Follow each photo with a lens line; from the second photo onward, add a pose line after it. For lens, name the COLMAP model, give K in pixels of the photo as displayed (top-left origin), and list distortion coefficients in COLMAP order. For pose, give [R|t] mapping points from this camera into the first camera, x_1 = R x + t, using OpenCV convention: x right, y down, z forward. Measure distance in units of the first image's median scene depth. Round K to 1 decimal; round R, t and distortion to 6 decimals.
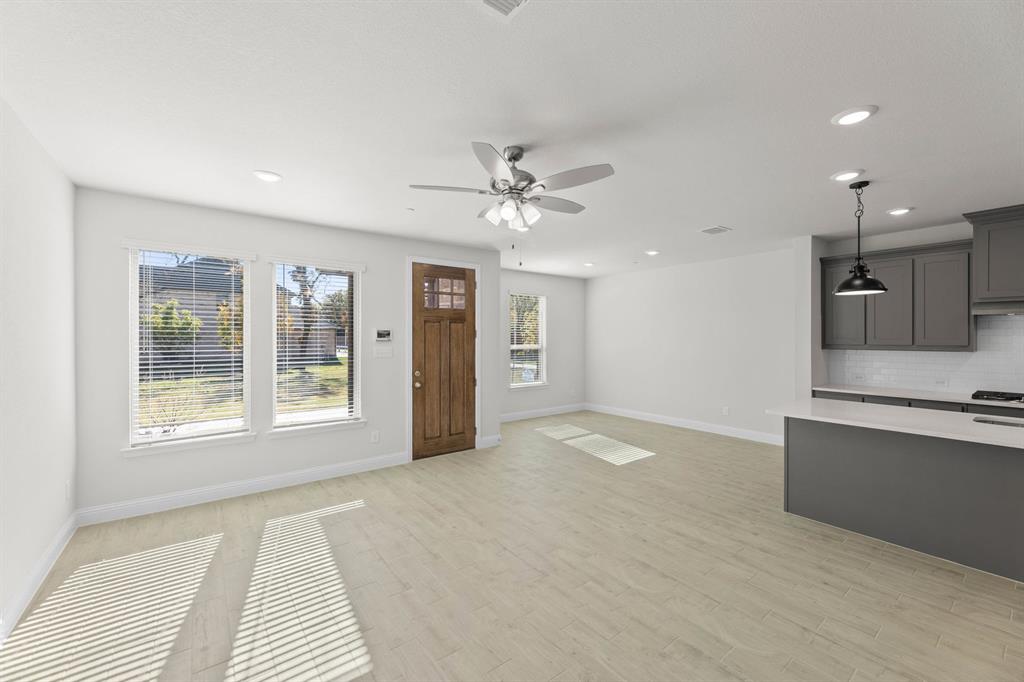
lens RADIAL K [[410.1, 0, 512.0], [0, 410.1, 341.0], [0, 0, 1]] dist [-0.000329, -0.000055]
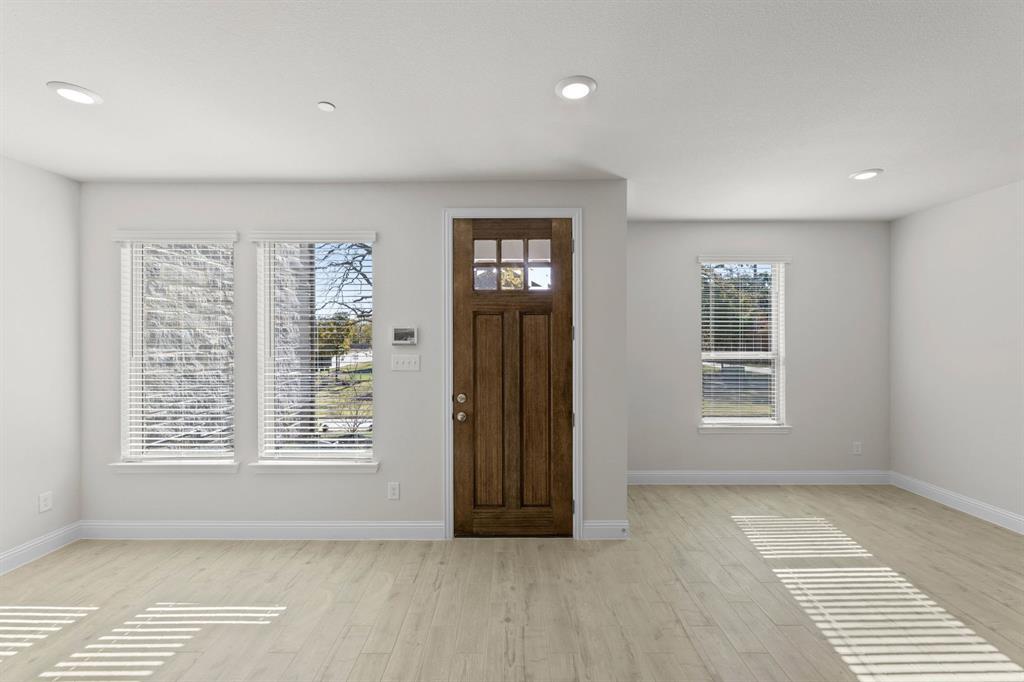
lens RADIAL K [[427.2, 0, 512.0], [0, 427.2, 341.0], [0, 0, 1]] dist [-0.003924, -0.000333]
pose [[0.793072, -0.000132, -0.609128, 0.217431], [-0.003384, 0.999984, -0.004623, -0.003489], [0.609119, 0.005728, 0.793058, 0.528759]]
